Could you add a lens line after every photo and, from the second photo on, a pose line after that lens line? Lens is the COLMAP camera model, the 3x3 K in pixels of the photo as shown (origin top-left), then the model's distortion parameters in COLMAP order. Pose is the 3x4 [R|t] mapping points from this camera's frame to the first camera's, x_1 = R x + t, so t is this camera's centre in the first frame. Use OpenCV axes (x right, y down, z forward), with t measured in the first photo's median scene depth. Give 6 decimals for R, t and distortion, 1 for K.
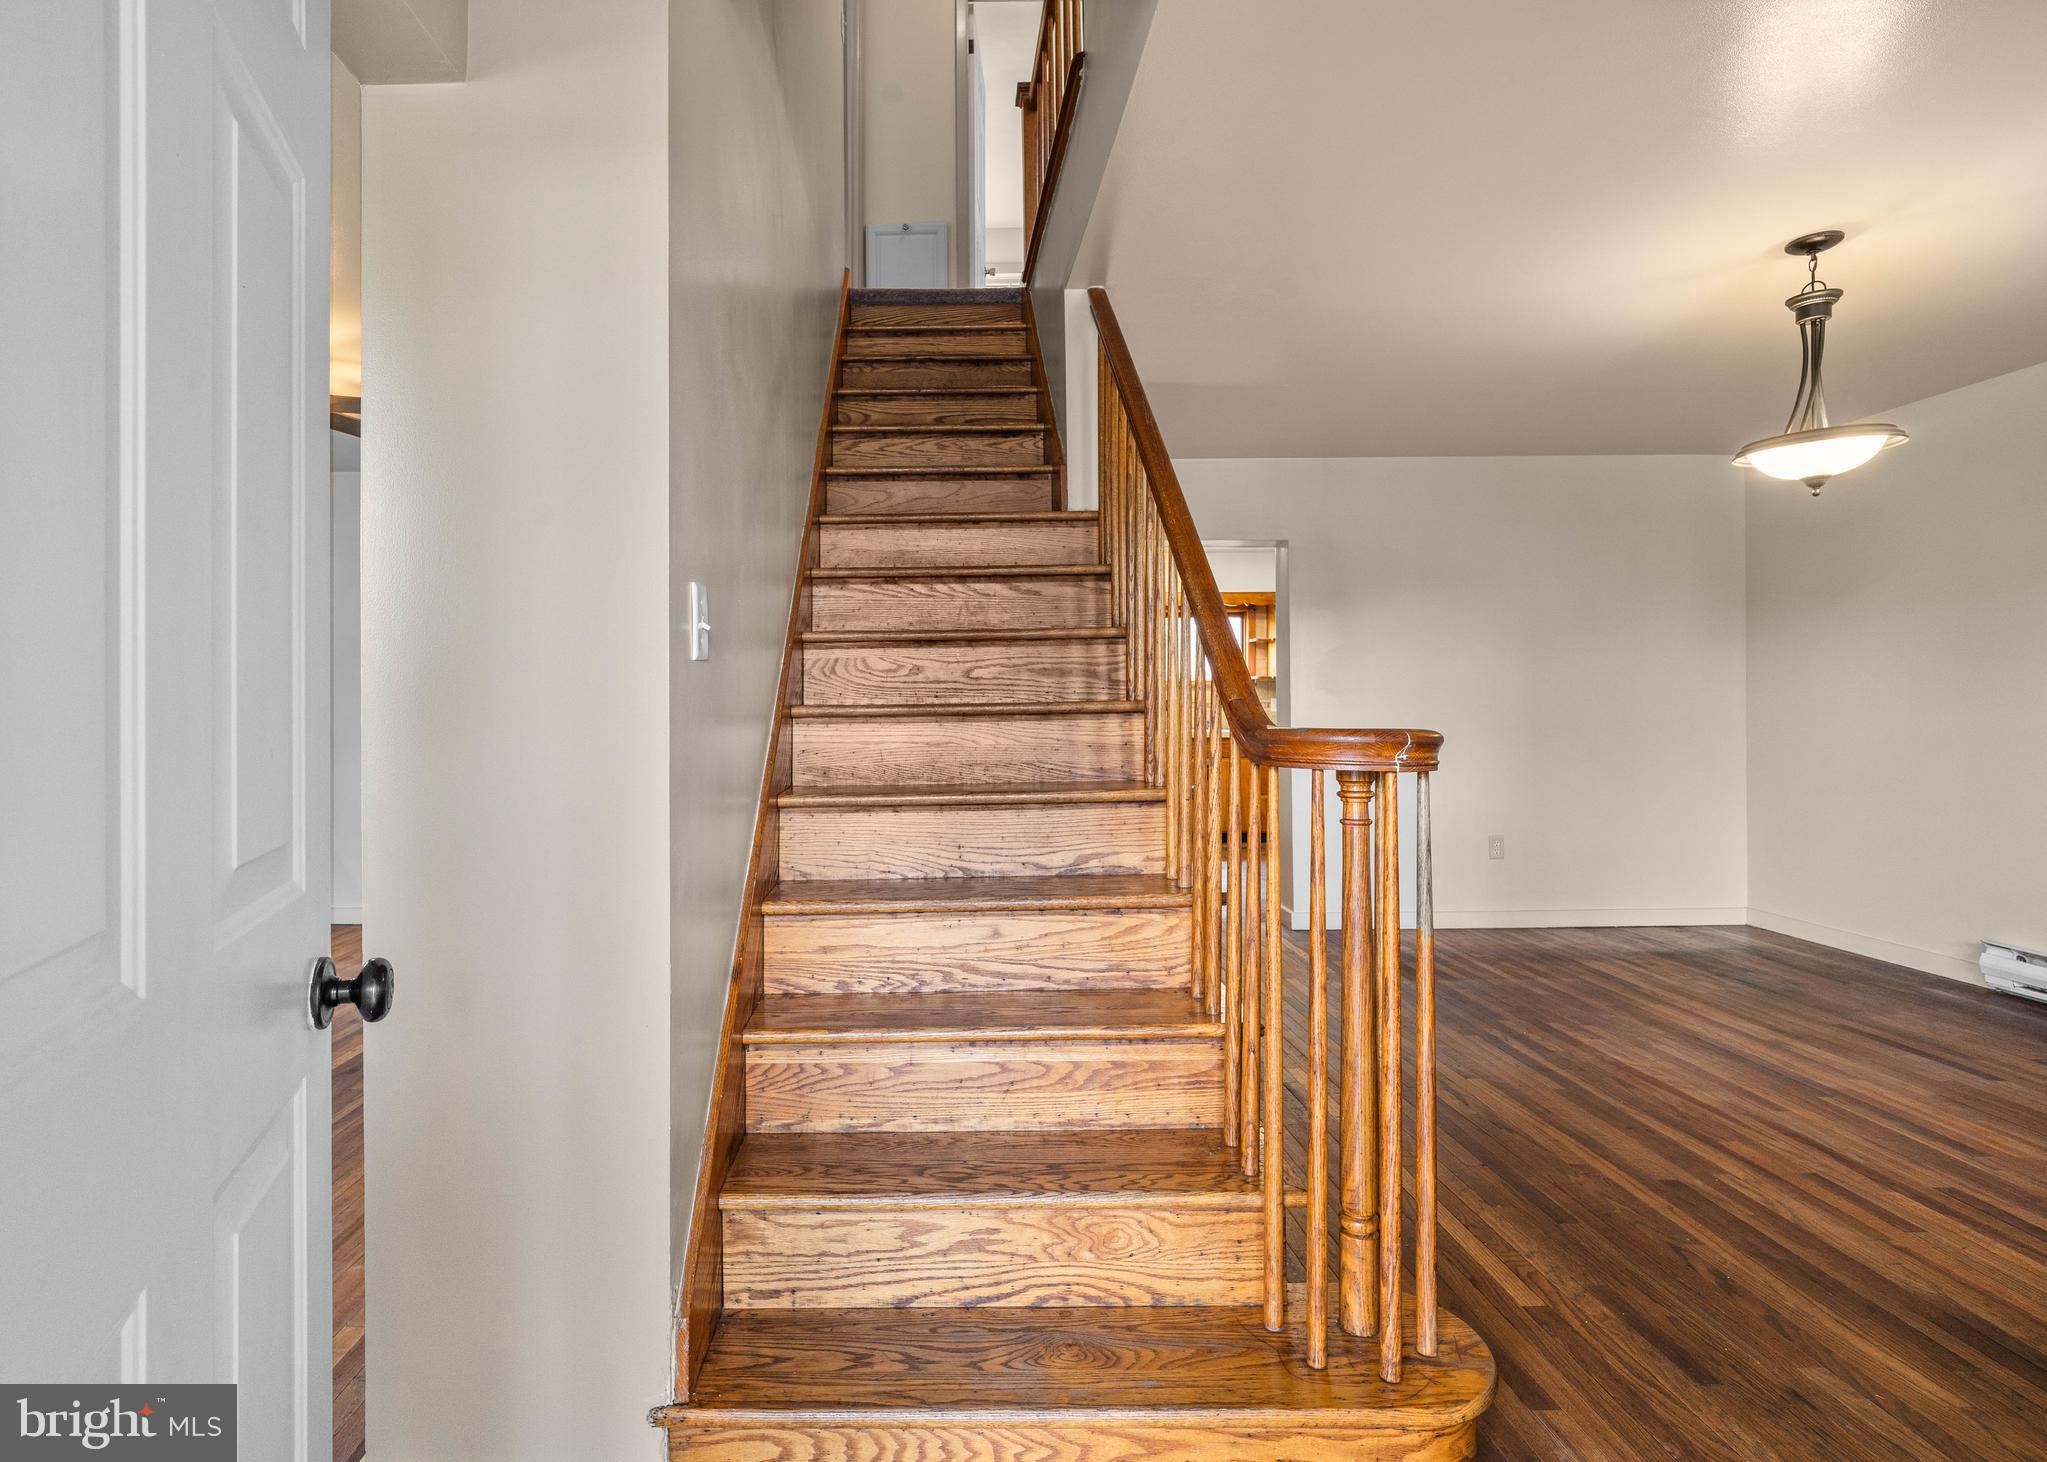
lens RADIAL K [[1044.6, 0, 917.6], [0, 1044.6, 696.8], [0, 0, 1]] dist [0.001404, 0.002191]
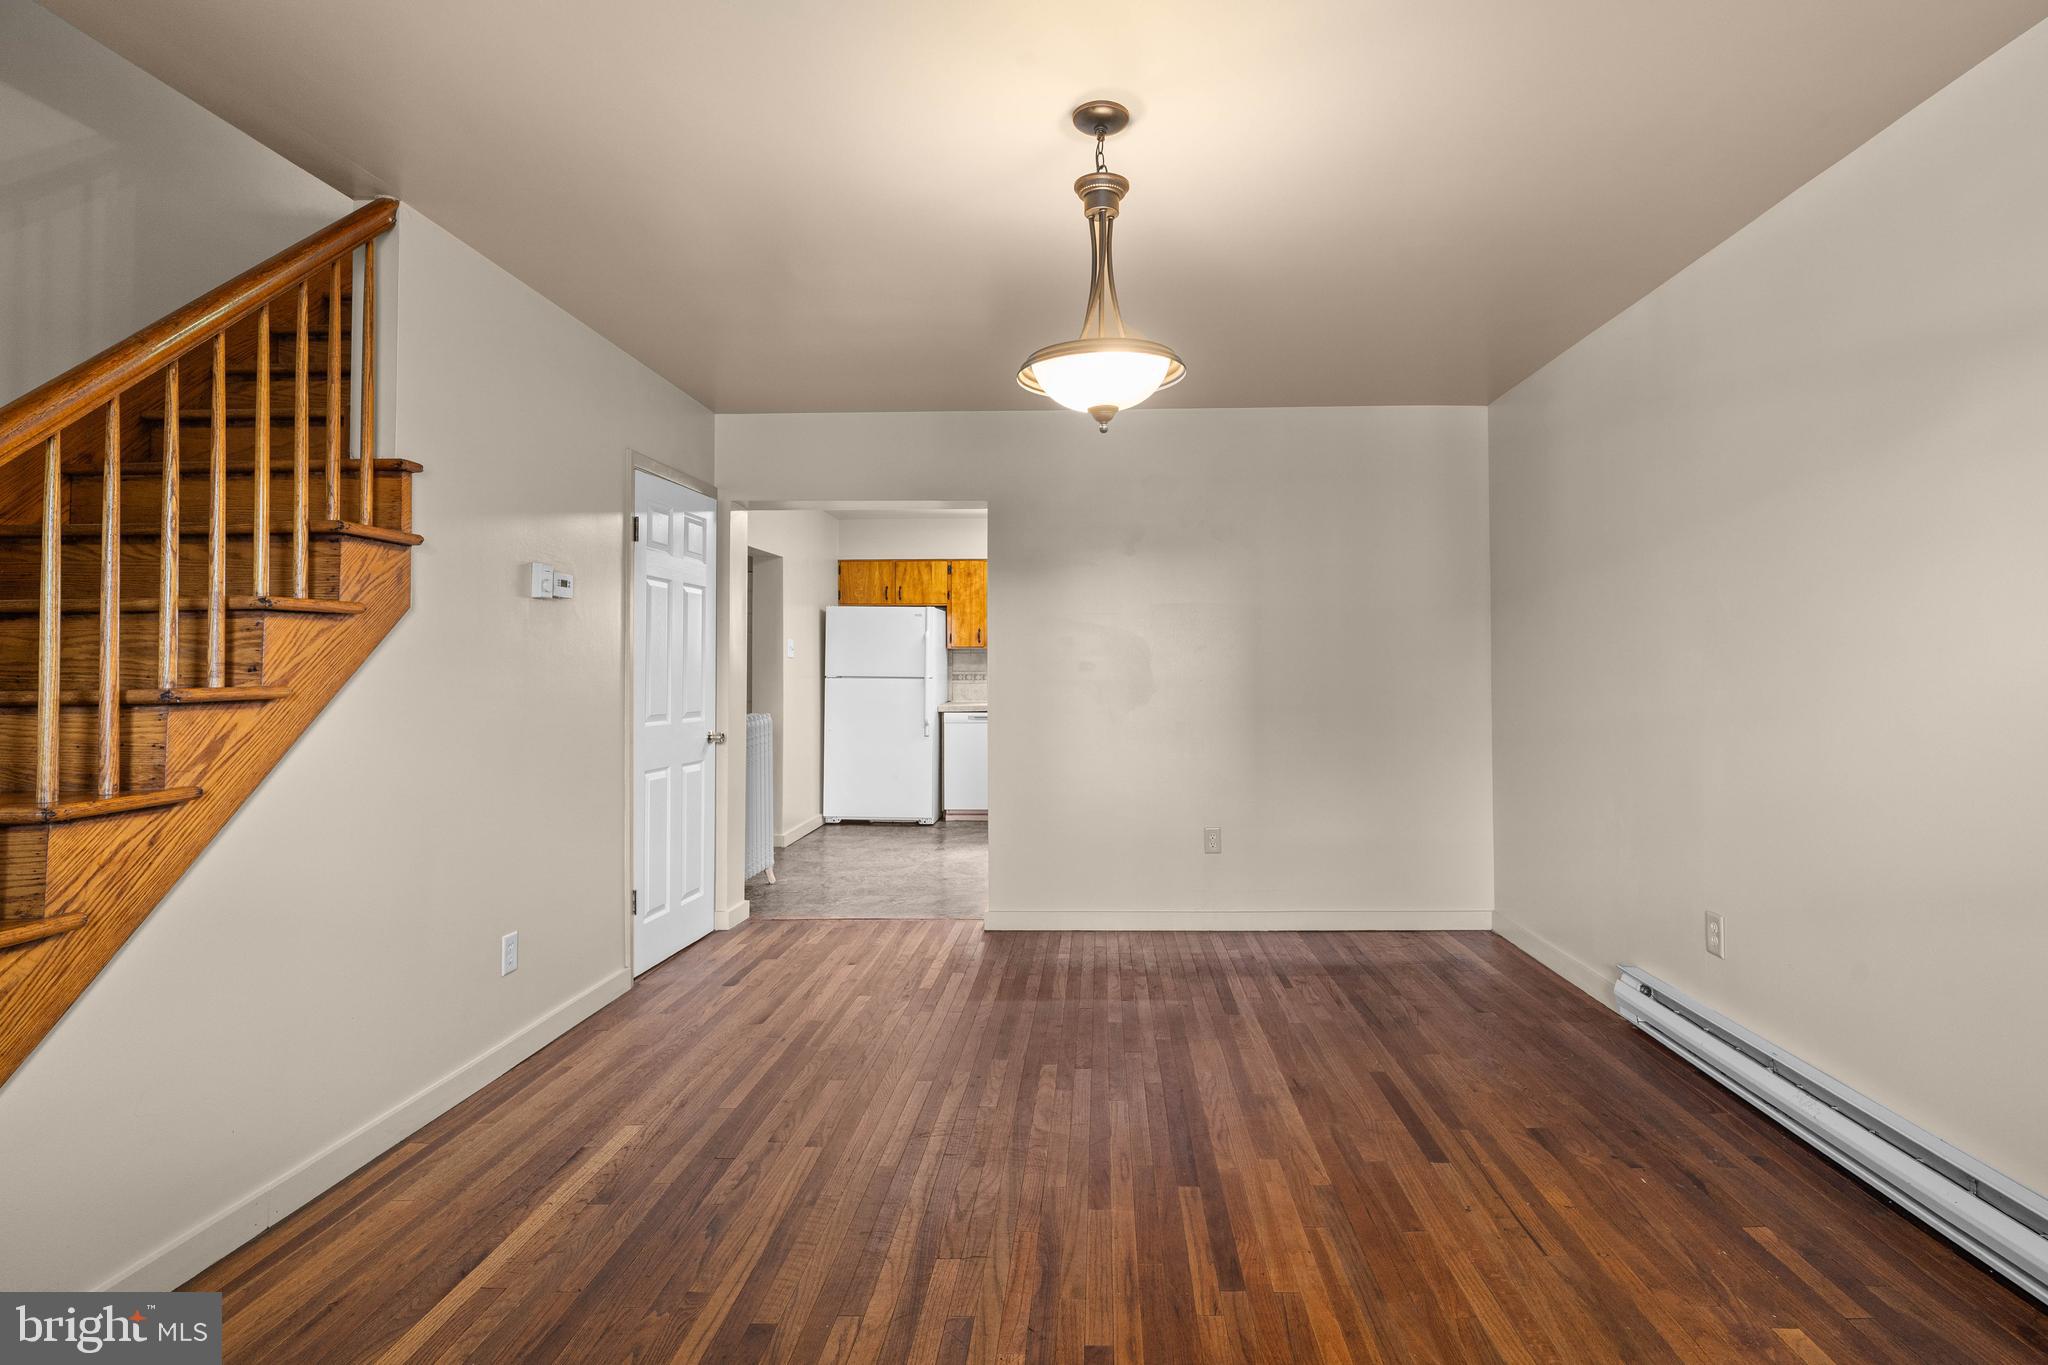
lens RADIAL K [[1016.1, 0, 1077.9], [0, 1016.1, 645.7], [0, 0, 1]] dist [-0.003603, -0.000744]
pose [[0.999784, 0.001077, -0.020774, 0.853753], [-0.001443, 0.999844, -0.017613, -0.015758], [0.020752, 0.017639, 0.999629, 0.235568]]
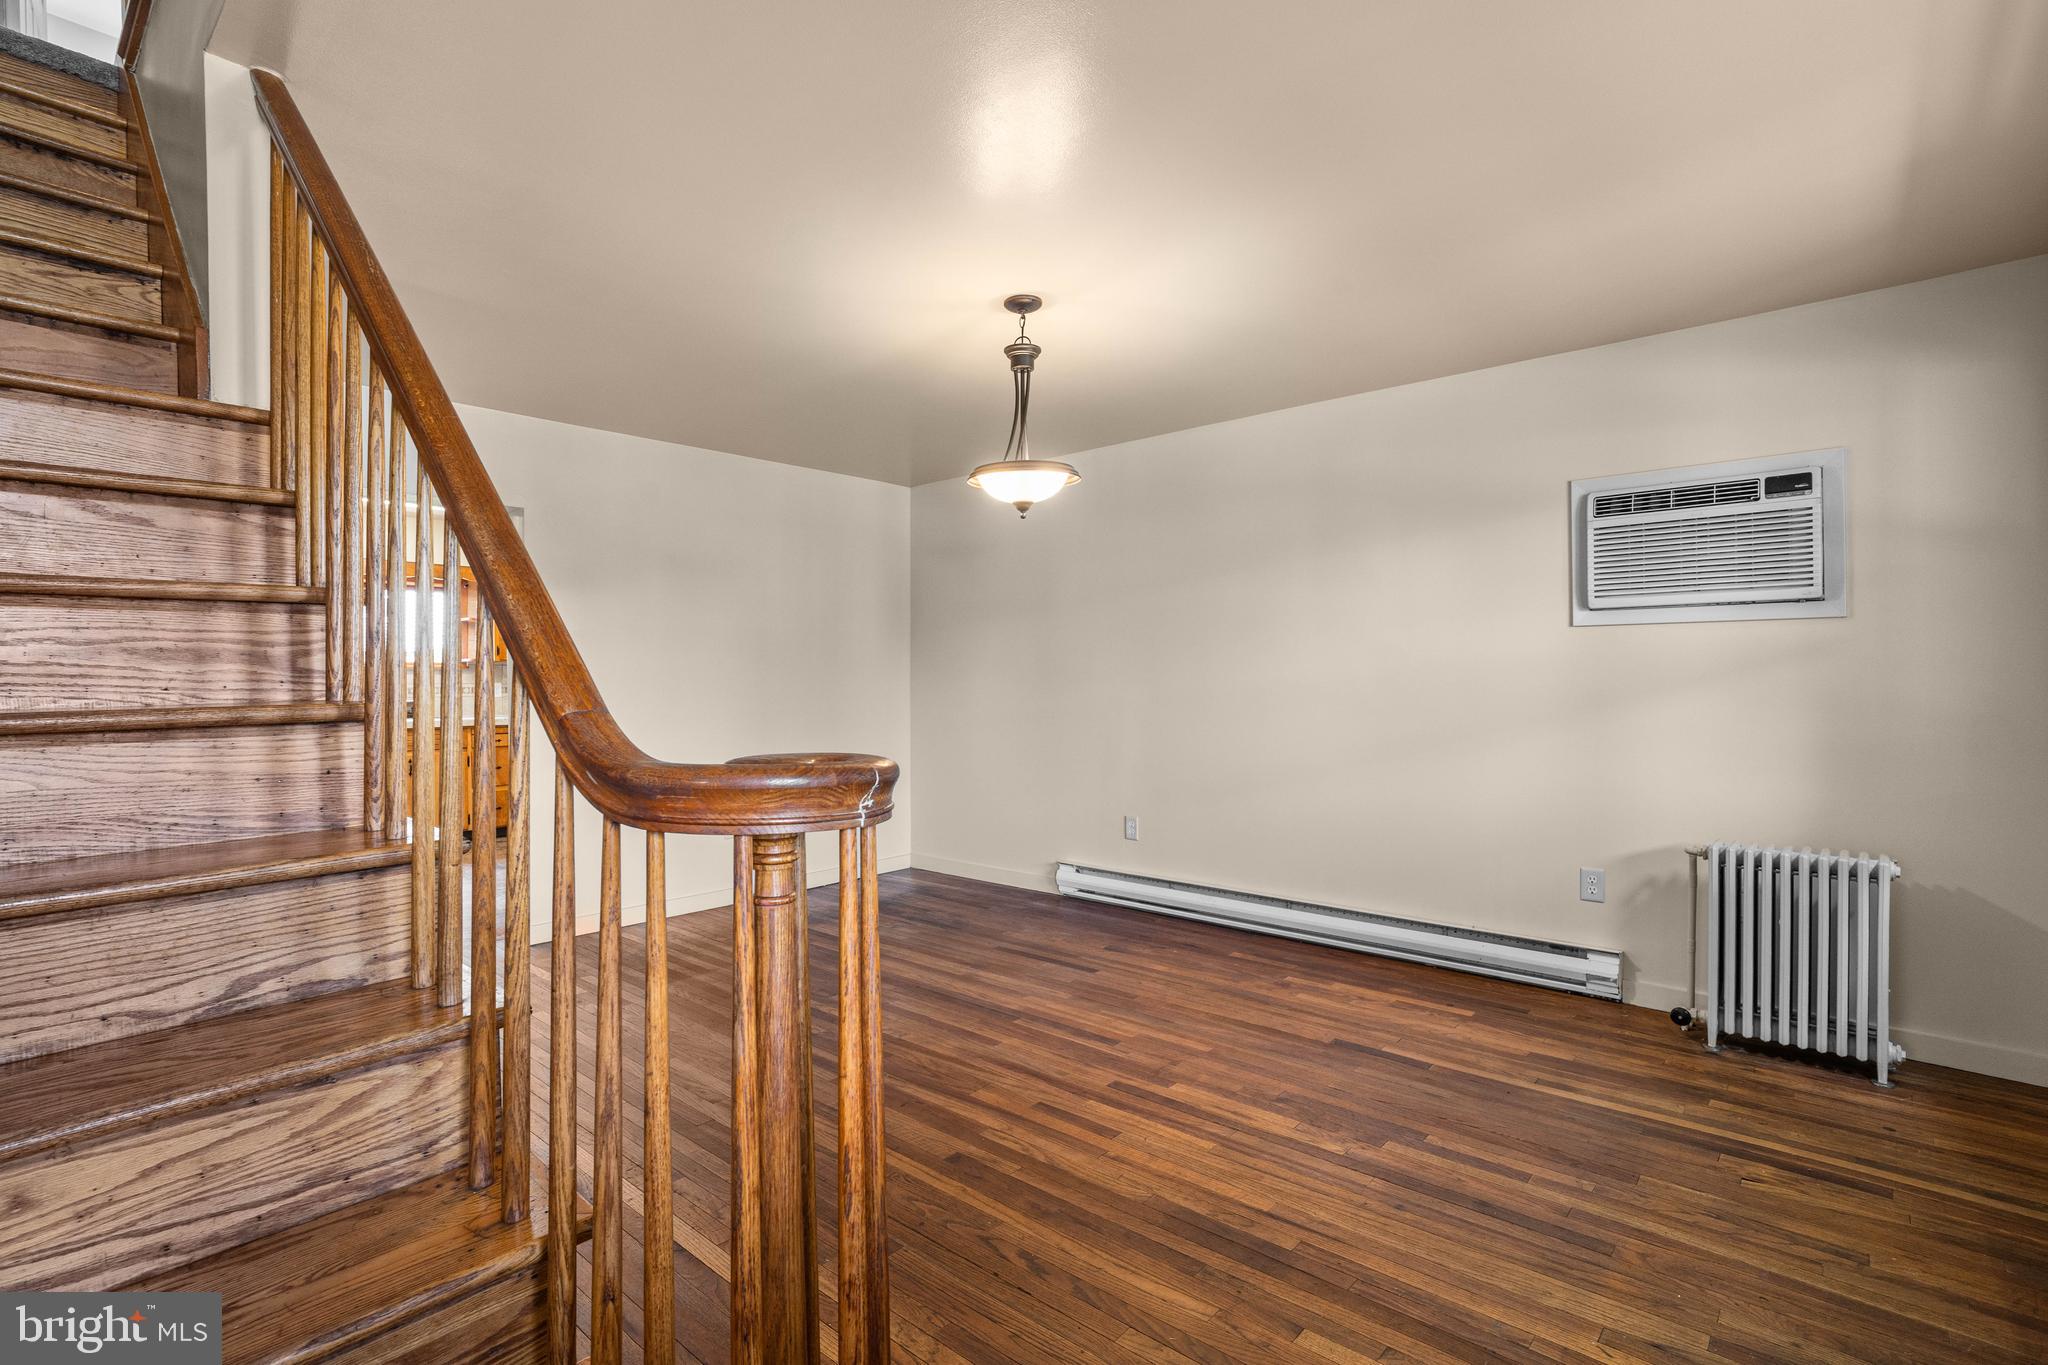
lens RADIAL K [[965.7, 0, 1015.0], [0, 965.7, 676.1], [0, 0, 1]] dist [-0.022585, 0.011352]
pose [[0.662106, 0.002887, 0.749404, 0.037918], [-0.002115, 0.999996, -0.001983, -0.011666], [-0.749407, -0.000272, 0.662110, 0.287641]]
